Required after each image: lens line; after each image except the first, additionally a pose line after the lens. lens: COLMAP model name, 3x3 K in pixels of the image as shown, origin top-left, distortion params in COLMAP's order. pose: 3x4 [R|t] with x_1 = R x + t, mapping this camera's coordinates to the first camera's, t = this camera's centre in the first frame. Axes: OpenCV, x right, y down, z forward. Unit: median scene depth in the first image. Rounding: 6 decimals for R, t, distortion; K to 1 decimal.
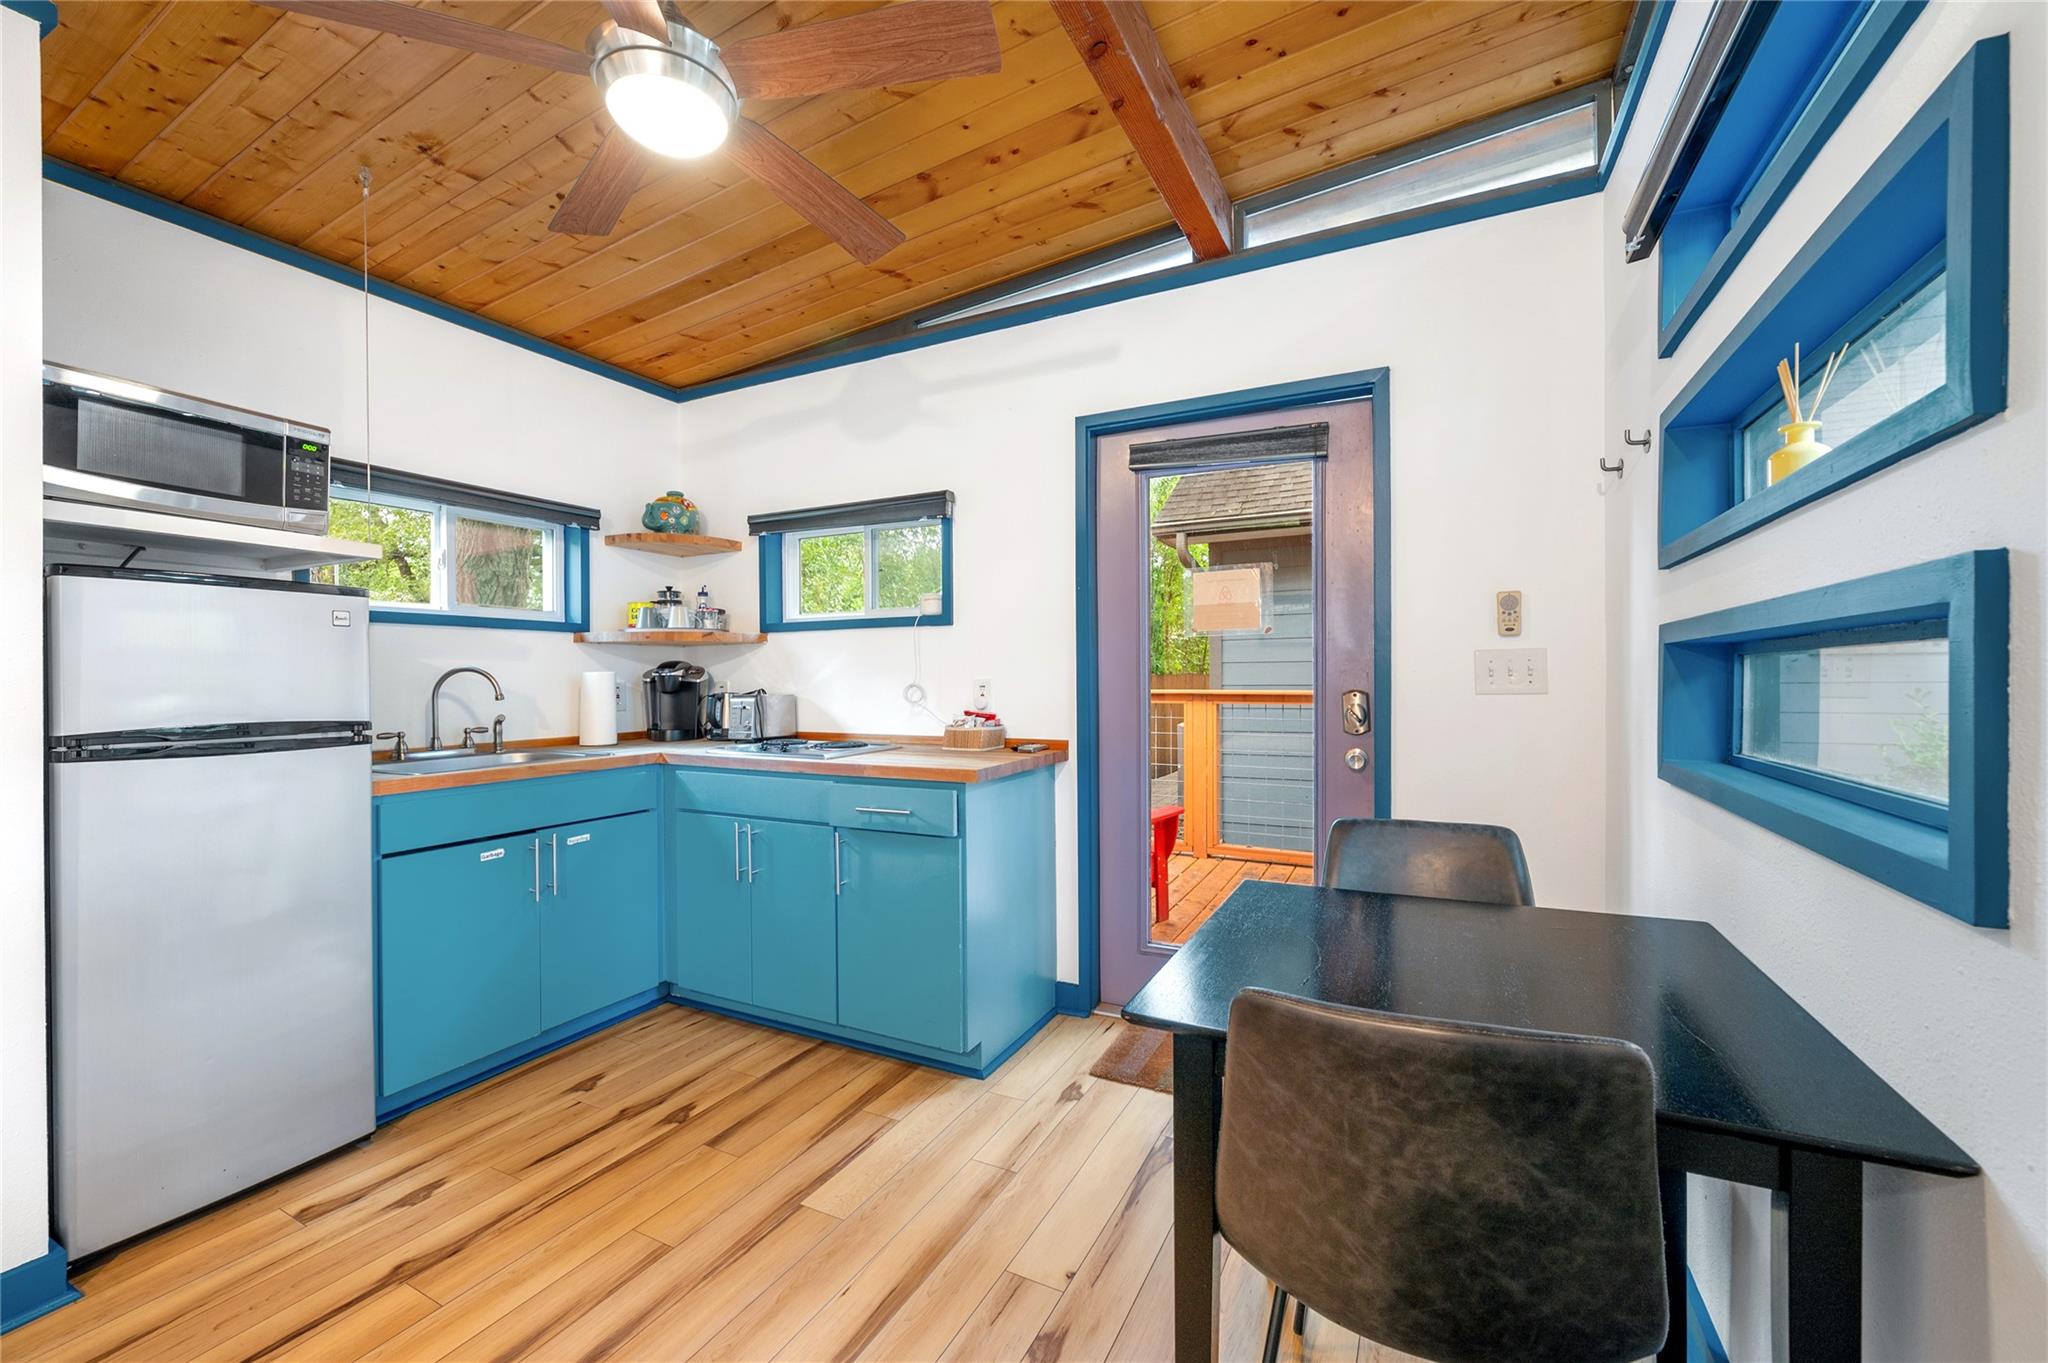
lens RADIAL K [[817.2, 0, 1024.0], [0, 817.2, 682.8], [0, 0, 1]] dist [-0.003484, -0.000203]
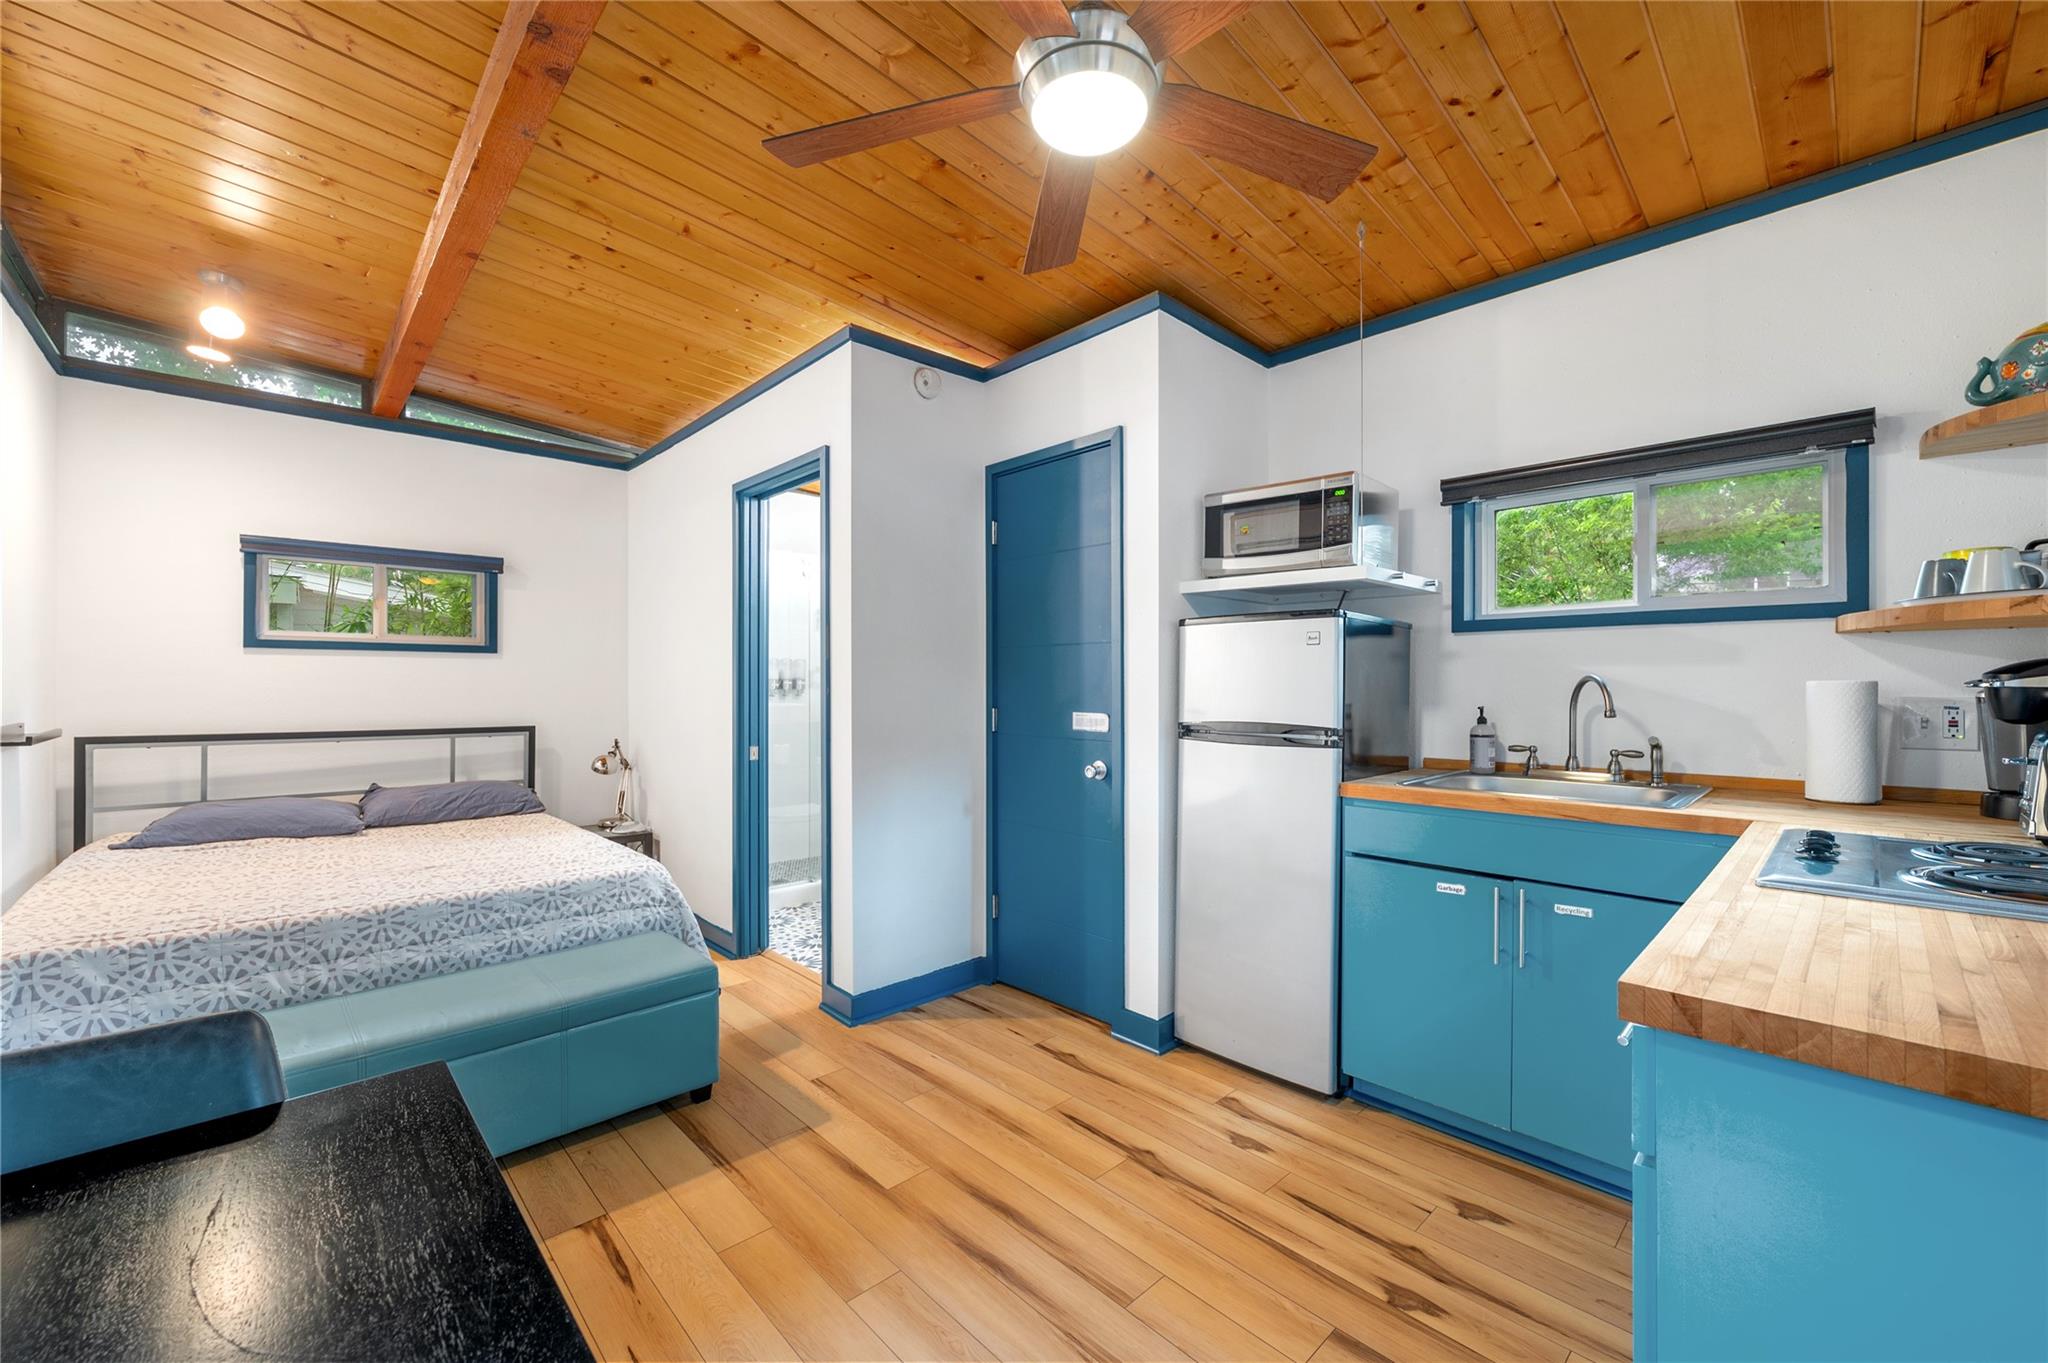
lens RADIAL K [[817.2, 0, 1024.2], [0, 817.2, 679.1], [0, 0, 1]] dist [-0.003484, -0.000203]
pose [[-0.340317, 0.006613, -0.940288, 0.374532], [0.000138, 0.999976, 0.006983, -0.026999], [0.940311, 0.002247, -0.340310, 0.934132]]
